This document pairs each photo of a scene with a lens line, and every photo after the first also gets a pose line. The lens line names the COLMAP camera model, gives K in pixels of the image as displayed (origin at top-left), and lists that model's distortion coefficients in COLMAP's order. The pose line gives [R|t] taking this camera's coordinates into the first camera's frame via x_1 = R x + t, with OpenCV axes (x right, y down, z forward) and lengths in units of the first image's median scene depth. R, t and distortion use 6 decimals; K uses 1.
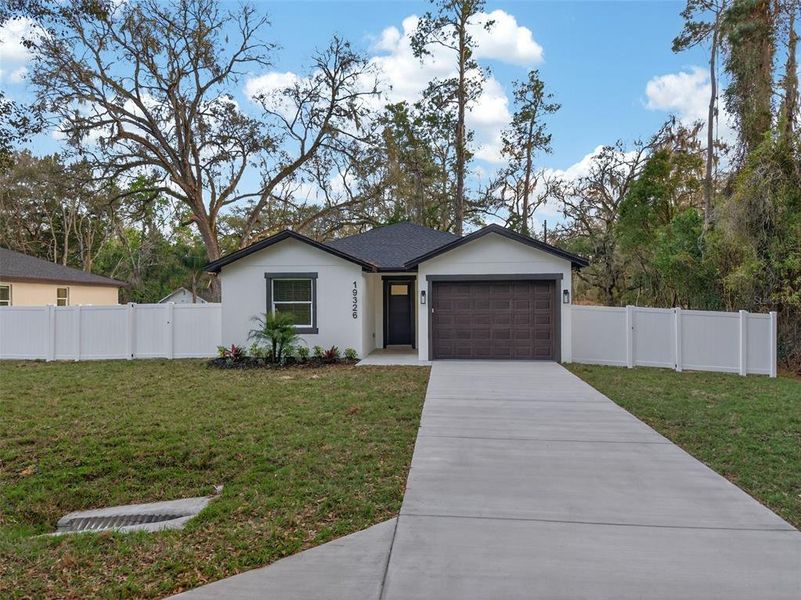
lens RADIAL K [[526.4, 0, 388.5], [0, 526.4, 301.3], [0, 0, 1]] dist [0.054252, -0.002350]
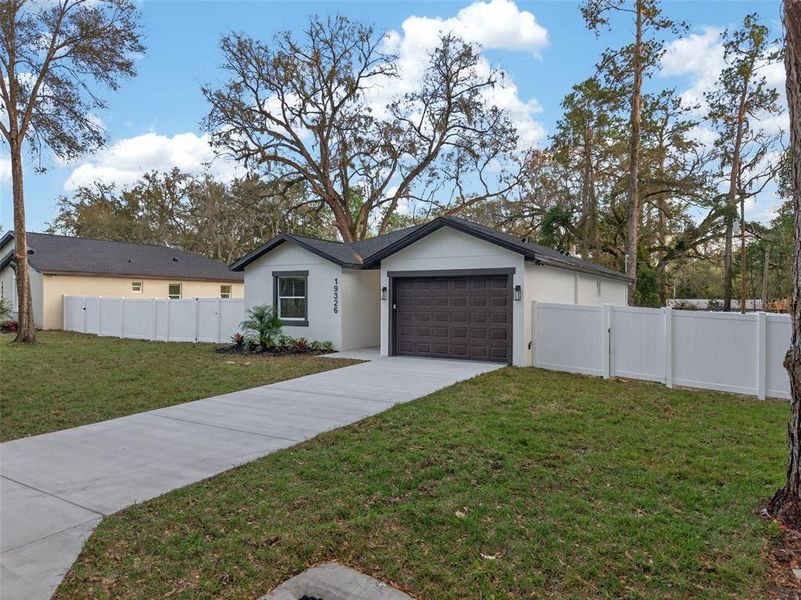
lens RADIAL K [[526.4, 0, 388.5], [0, 526.4, 301.3], [0, 0, 1]] dist [0.054252, -0.002350]
pose [[0.901119, 0.011393, -0.433422, 0.480123], [-0.009025, 0.999931, 0.007520, -0.000038], [0.433478, -0.002865, 0.901160, 0.087497]]
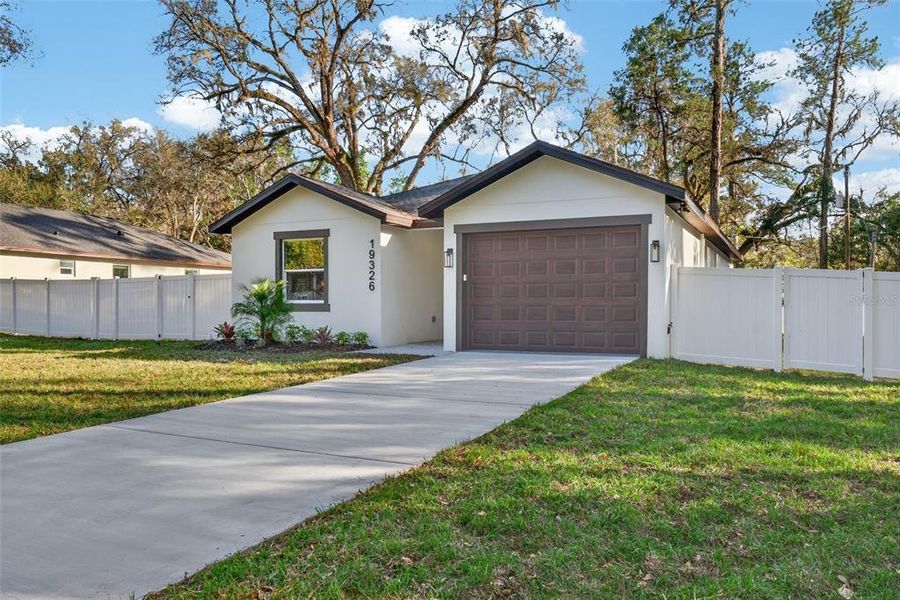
lens RADIAL K [[661.0, 0, 453.1], [0, 661.0, 313.9], [0, 0, 1]] dist [-0.007367, 0.007302]
pose [[0.938399, 0.011735, -0.345355, 0.346627], [-0.005538, 0.999806, 0.018925, 0.046221], [0.345510, -0.015847, 0.938281, 0.178819]]
